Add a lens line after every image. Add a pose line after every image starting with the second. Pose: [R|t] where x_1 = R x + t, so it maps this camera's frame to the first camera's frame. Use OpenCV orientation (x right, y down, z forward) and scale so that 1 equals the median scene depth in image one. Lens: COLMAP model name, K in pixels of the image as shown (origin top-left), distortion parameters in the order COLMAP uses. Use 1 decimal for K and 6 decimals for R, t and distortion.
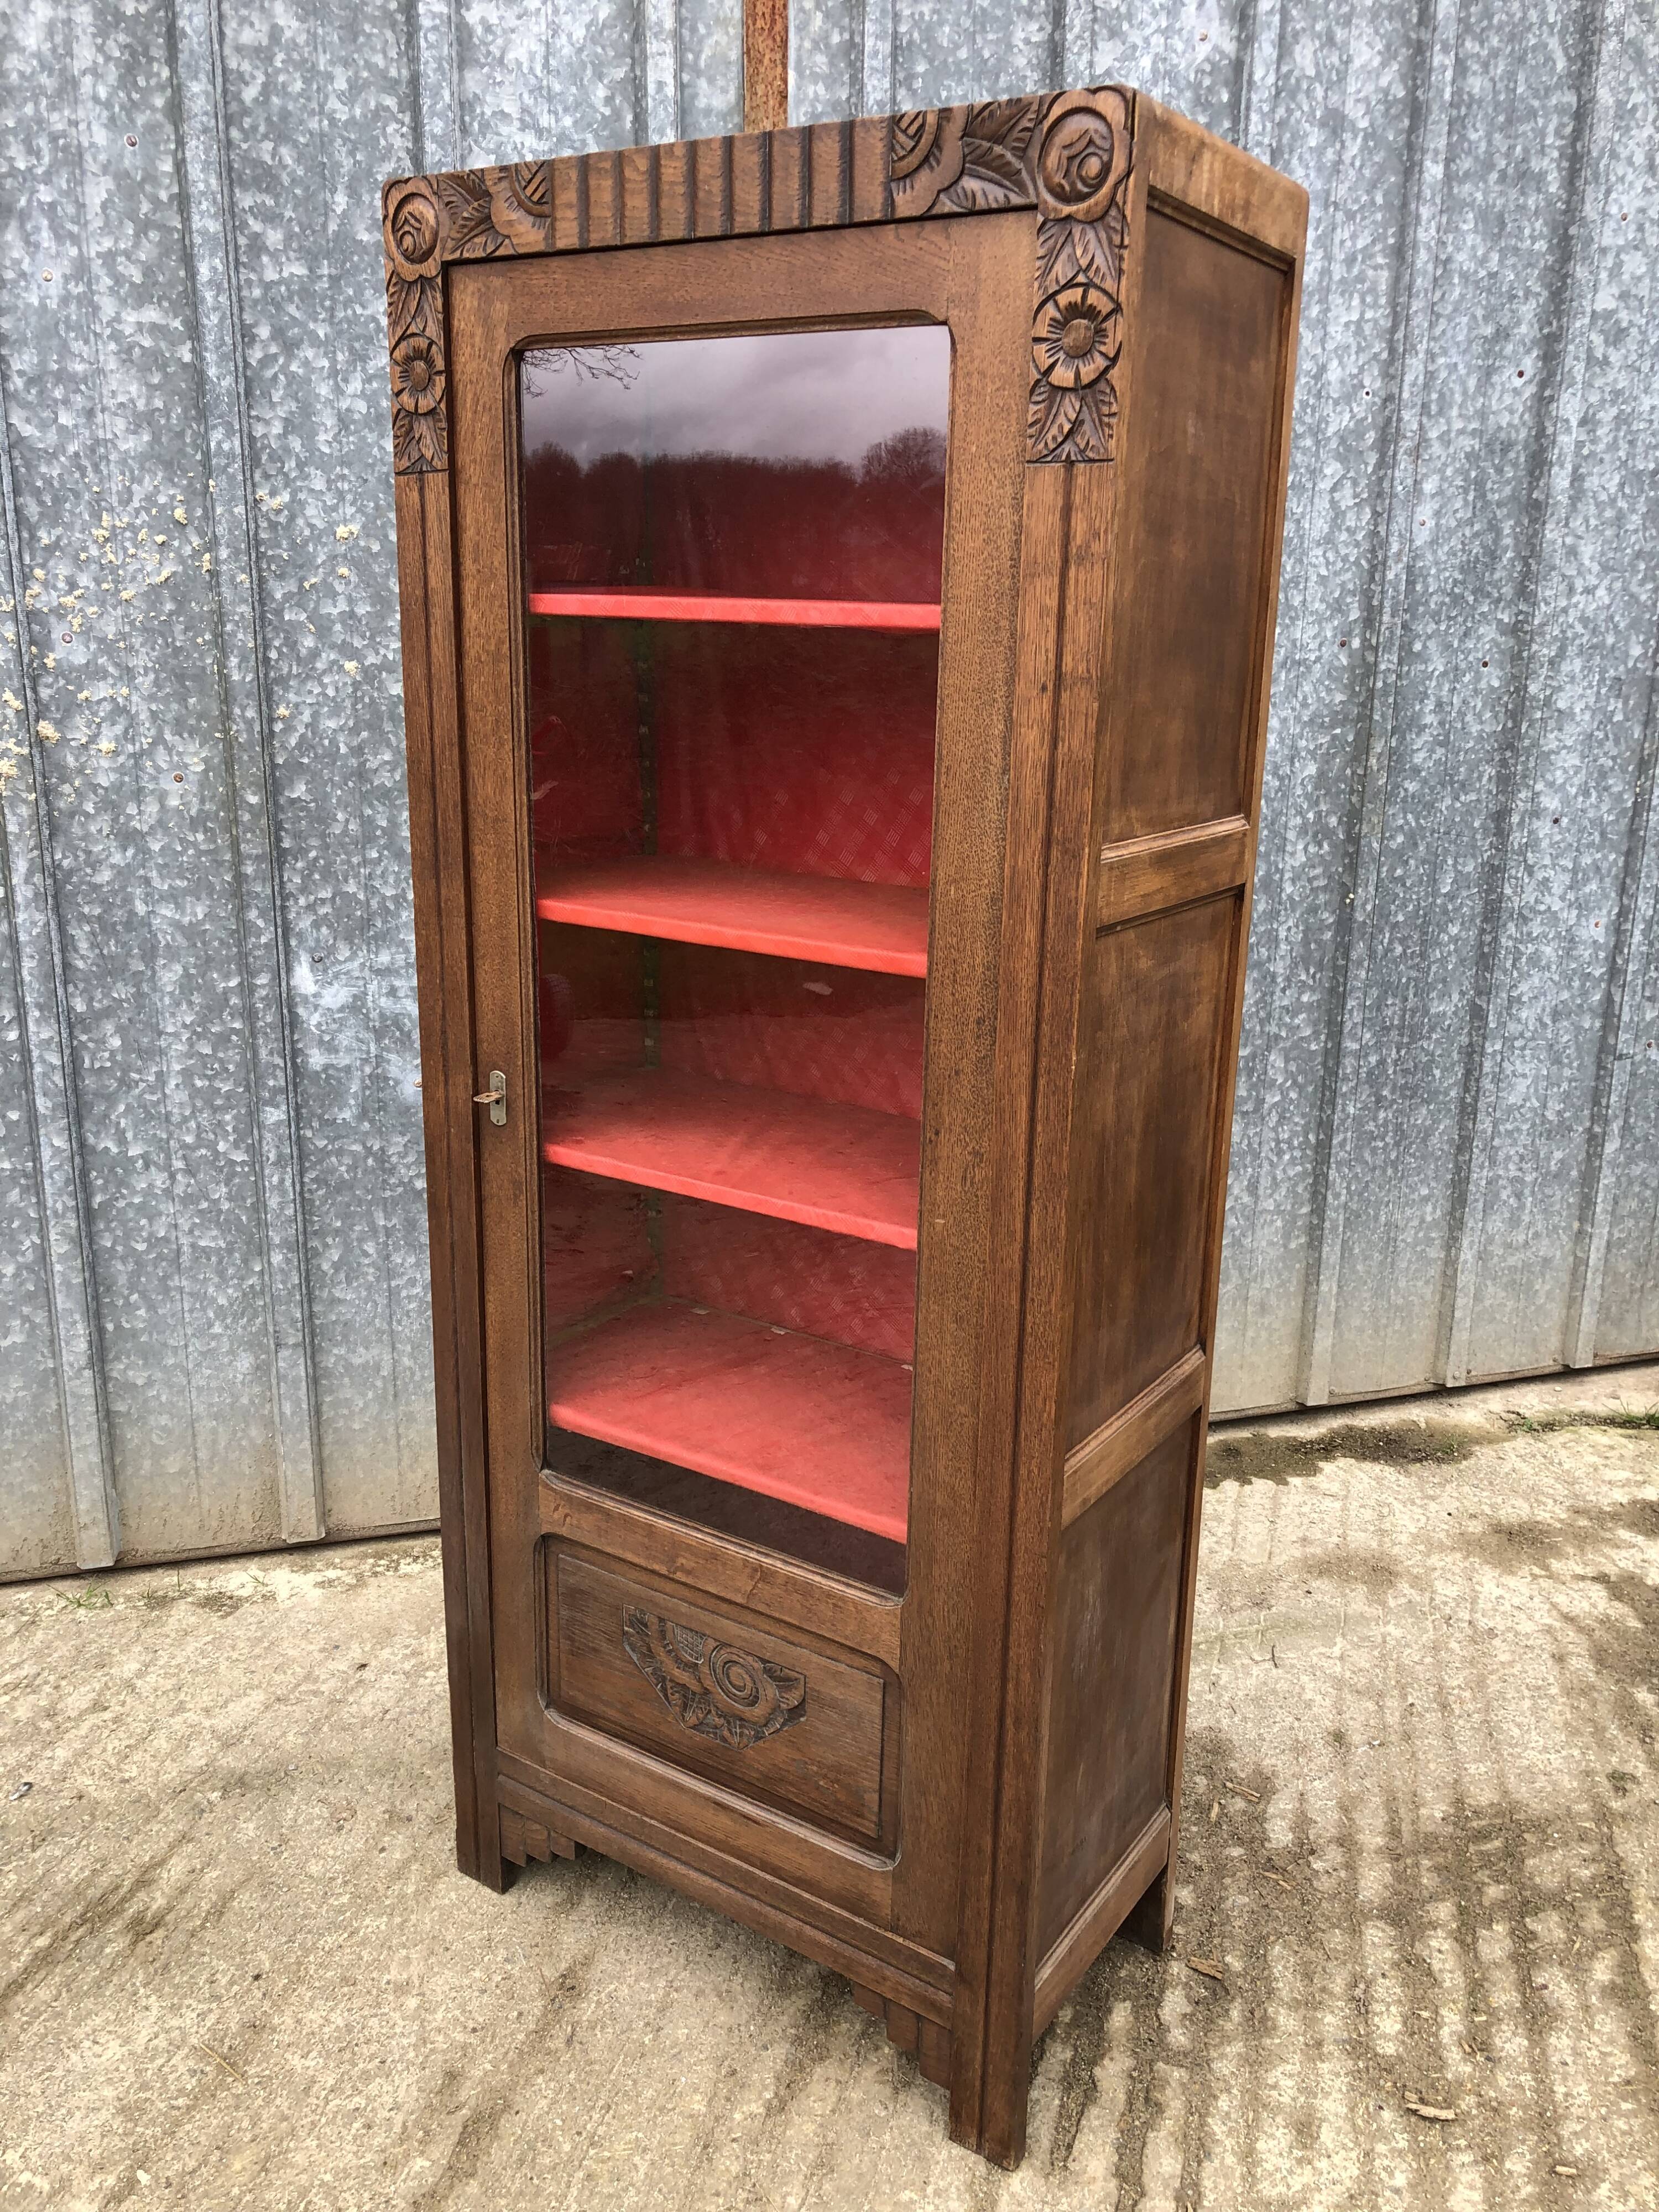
lens RADIAL K [[1836.0, 0, 862.8], [0, 1836.0, 1102.5], [0, 0, 1]] dist [0.017171, 0.003048]
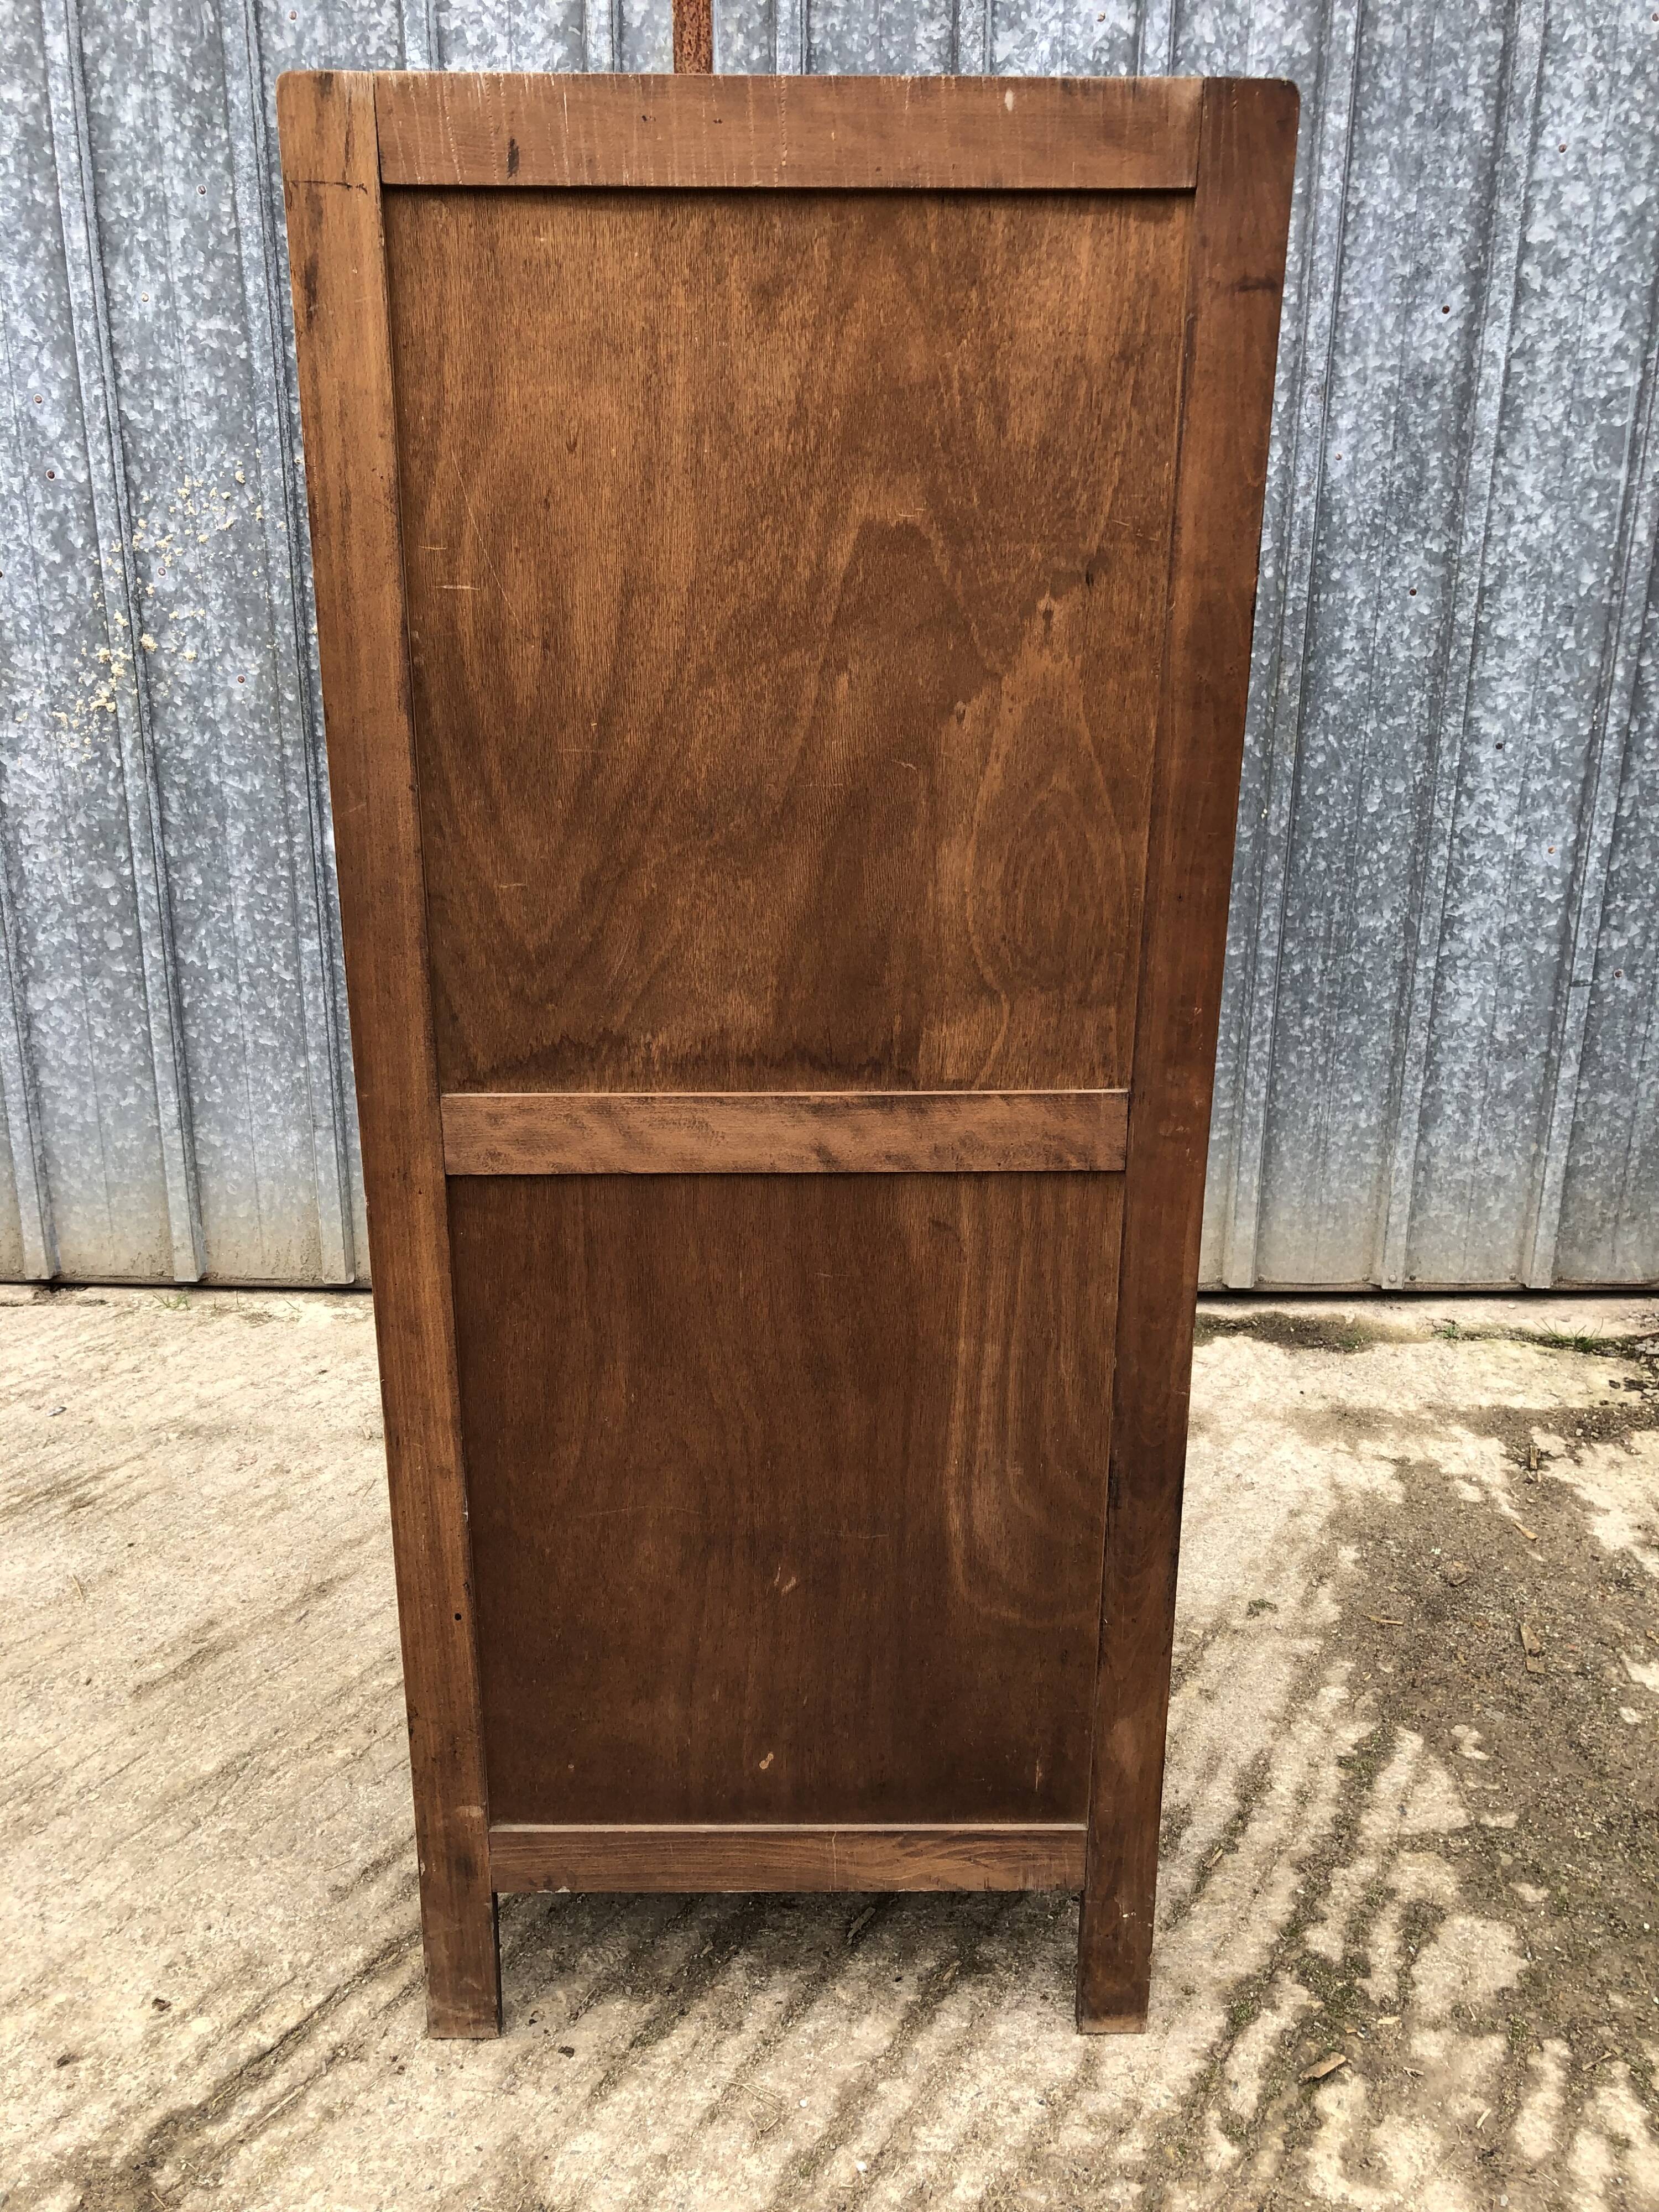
lens RADIAL K [[1836.0, 0, 828.2], [0, 1836.0, 1094.9], [0, 0, 1]] dist [0.017171, 0.003048]
pose [[0.949599, 0.085501, -0.301580, 0.421603], [-0.073457, 0.995990, 0.051077, 0.018729], [0.304738, -0.026349, 0.952072, -0.116469]]
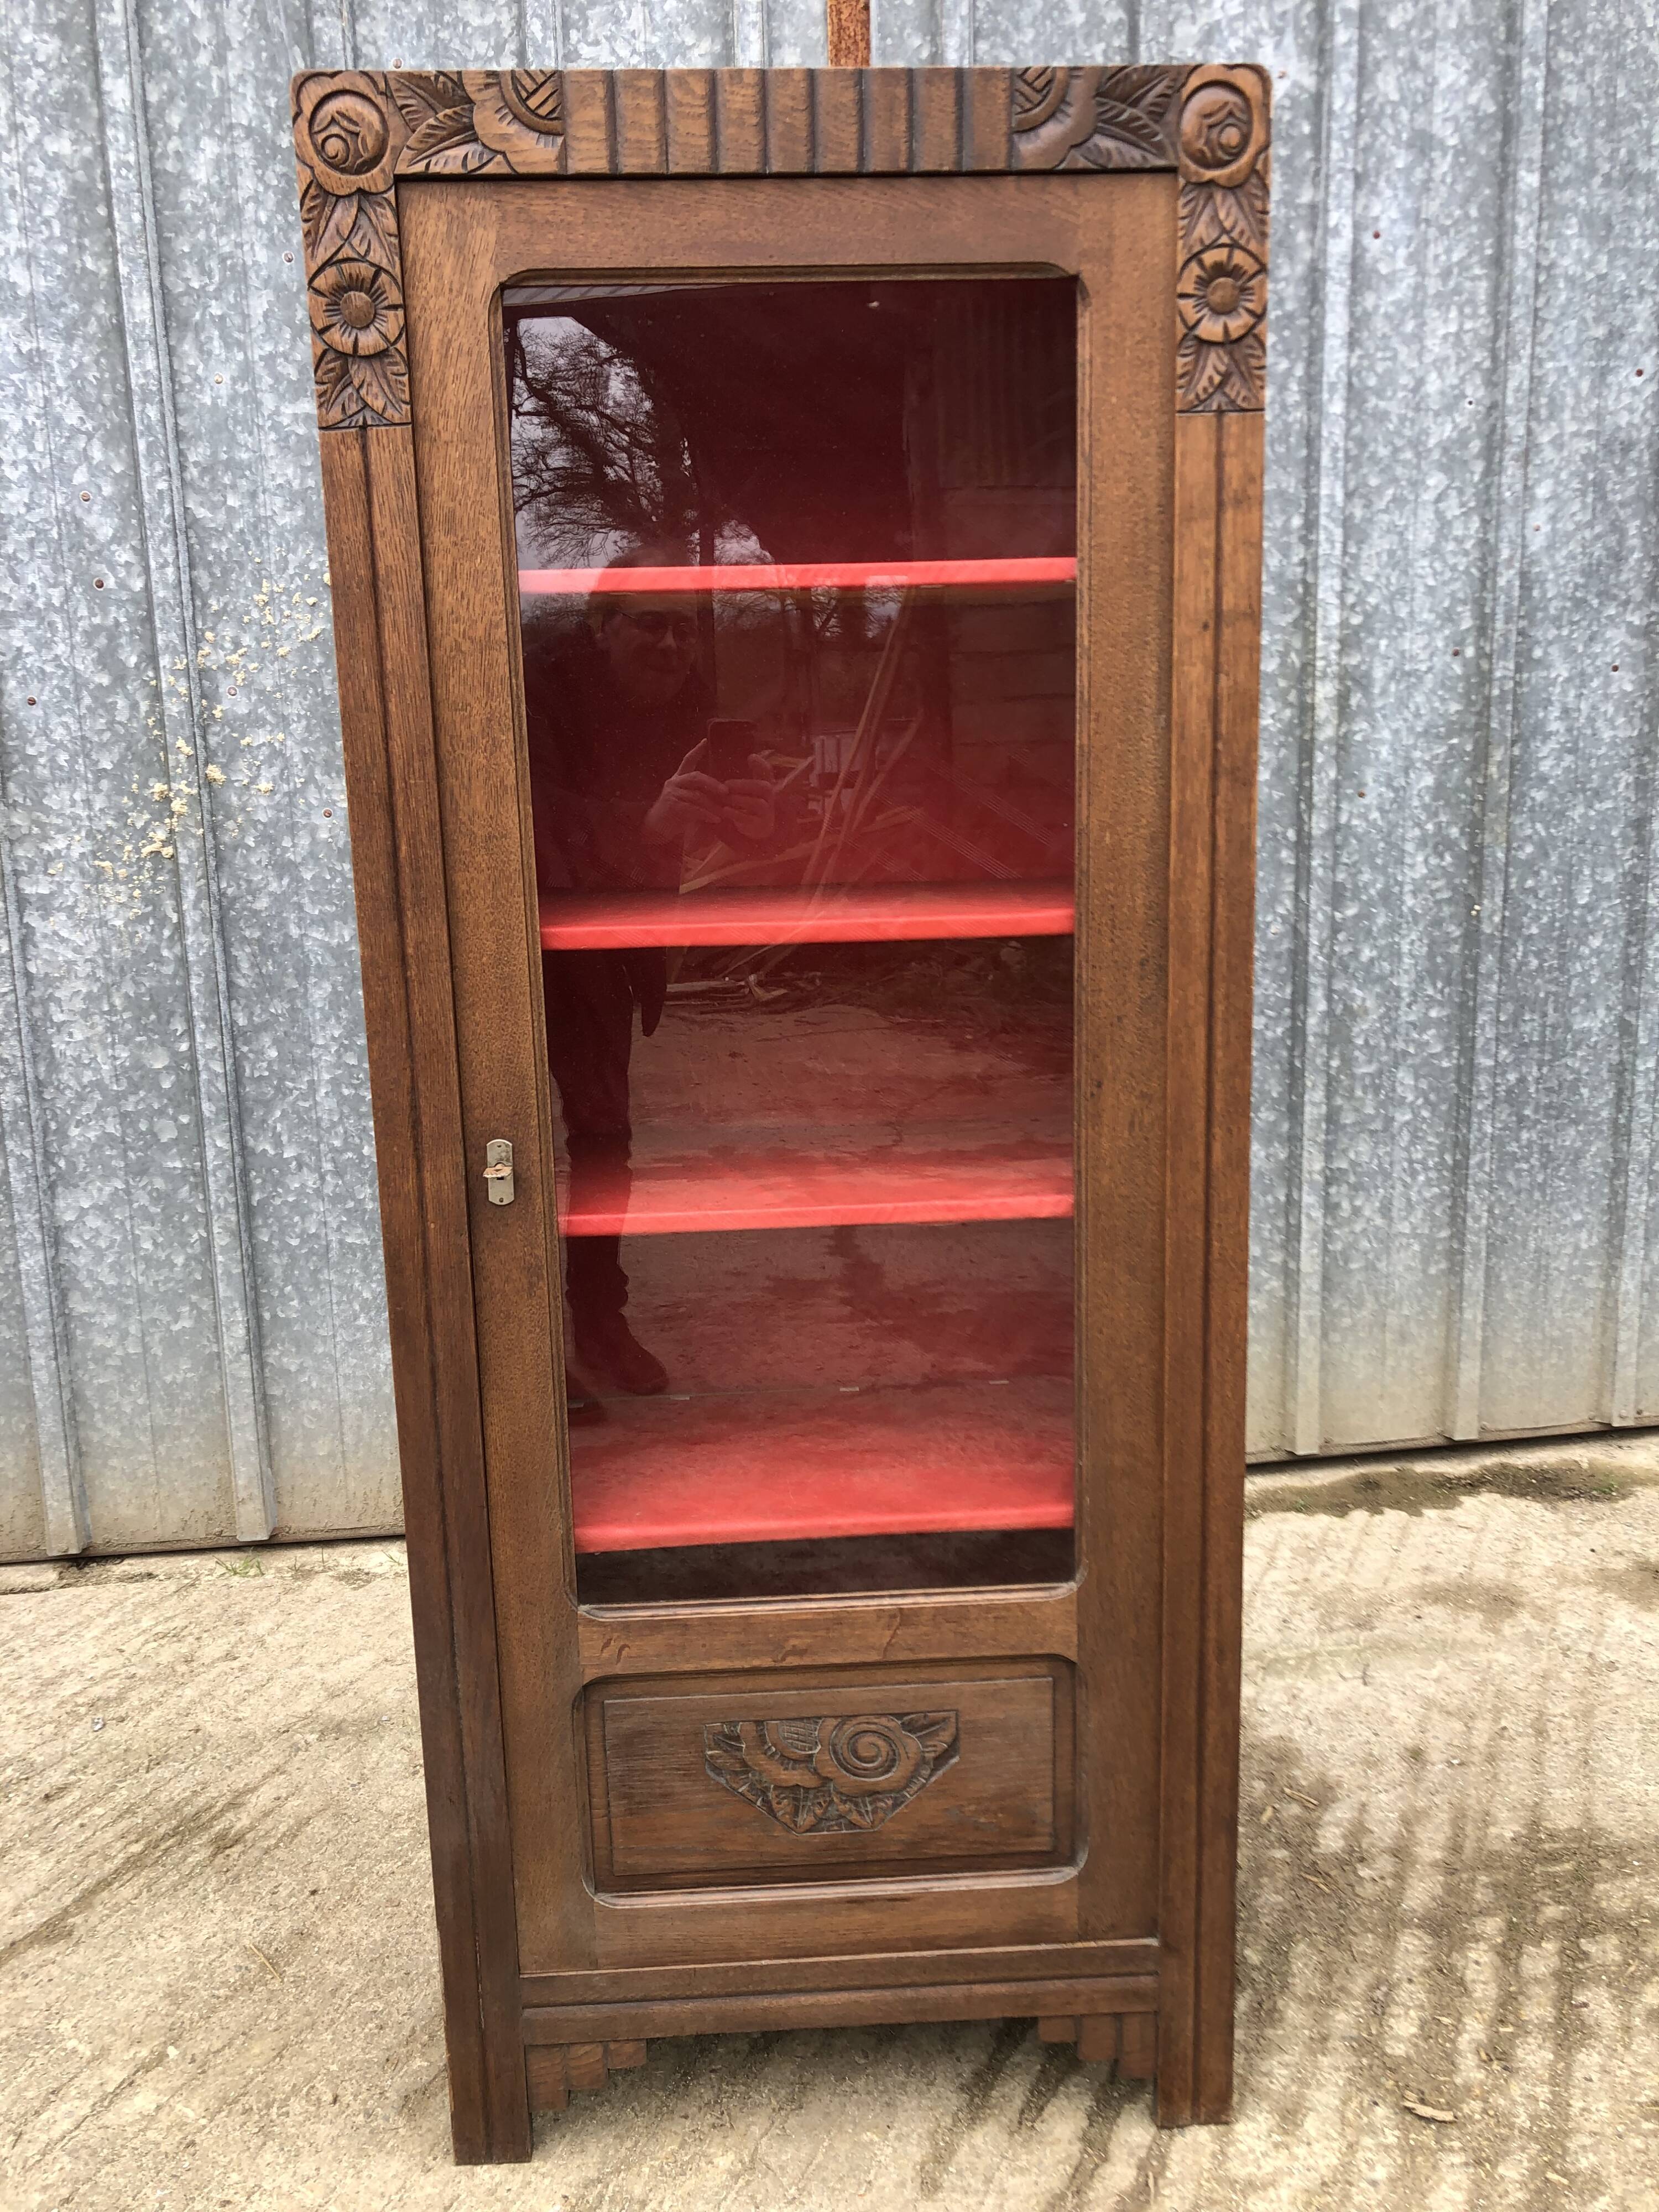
lens RADIAL K [[1836.0, 0, 841.7], [0, 1836.0, 1082.7], [0, 0, 1]] dist [0.017171, 0.003048]
pose [[0.983491, -0.006132, -0.180853, 0.127785], [-0.005425, 0.997977, -0.063339, 0.052077], [0.180876, 0.063275, 0.981468, -0.021100]]
